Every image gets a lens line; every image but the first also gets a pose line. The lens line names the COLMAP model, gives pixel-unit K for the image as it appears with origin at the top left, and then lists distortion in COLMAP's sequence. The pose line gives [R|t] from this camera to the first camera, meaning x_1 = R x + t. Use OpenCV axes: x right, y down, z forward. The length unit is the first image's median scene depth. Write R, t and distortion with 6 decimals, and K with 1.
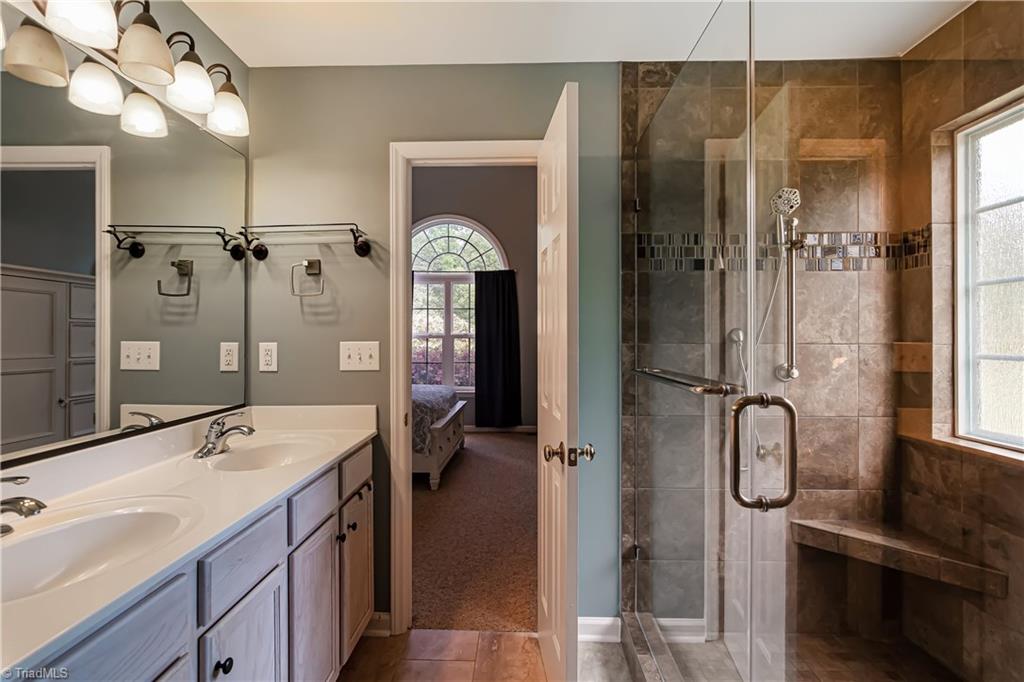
lens RADIAL K [[500.7, 0, 511.7], [0, 500.7, 335.7], [0, 0, 1]] dist [0.002696, 0.000331]
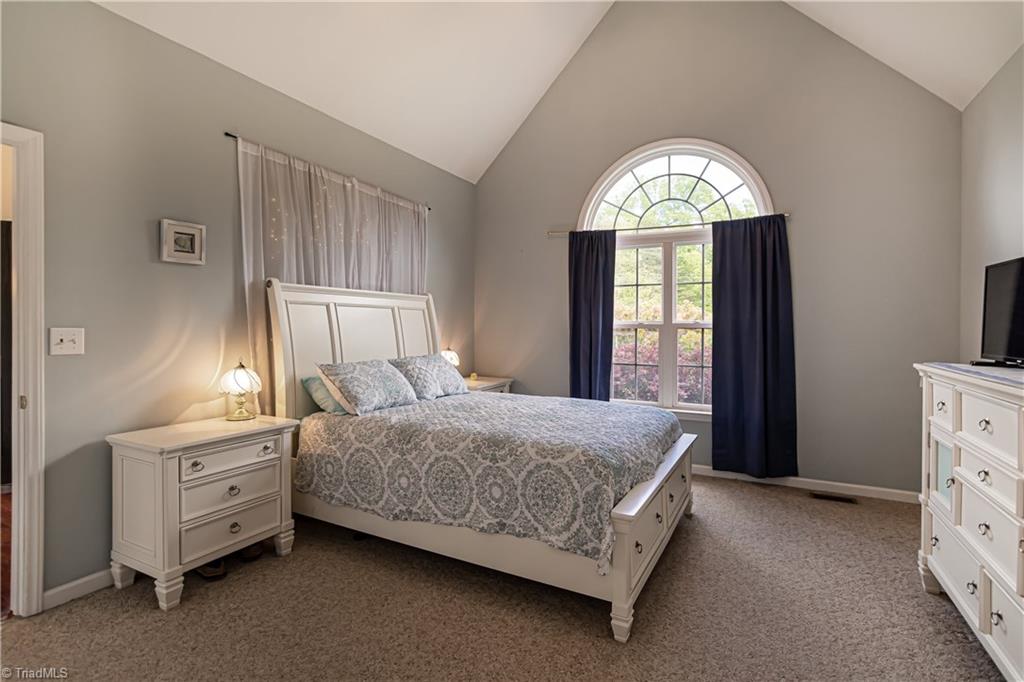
lens RADIAL K [[500.7, 0, 497.2], [0, 500.7, 331.4], [0, 0, 1]] dist [0.002696, 0.000331]
pose [[0.889392, 0.006313, -0.457101, -0.025593], [-0.003734, 0.999972, 0.006546, 0.004750], [0.457130, -0.004115, 0.889390, 0.314749]]
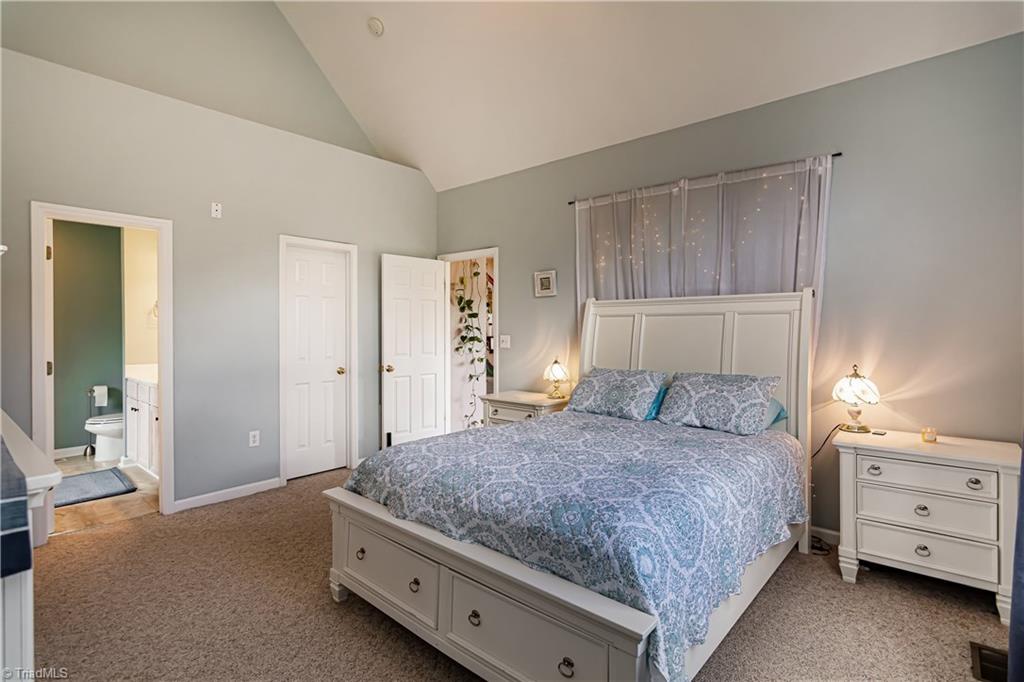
lens RADIAL K [[500.7, 0, 511.5], [0, 500.7, 340.2], [0, 0, 1]] dist [0.002696, 0.000331]
pose [[-0.637962, 0.002676, -0.770063, 0.084493], [-0.012244, 0.999832, 0.013618, 0.003022], [0.769971, 0.018116, -0.637822, 0.863517]]
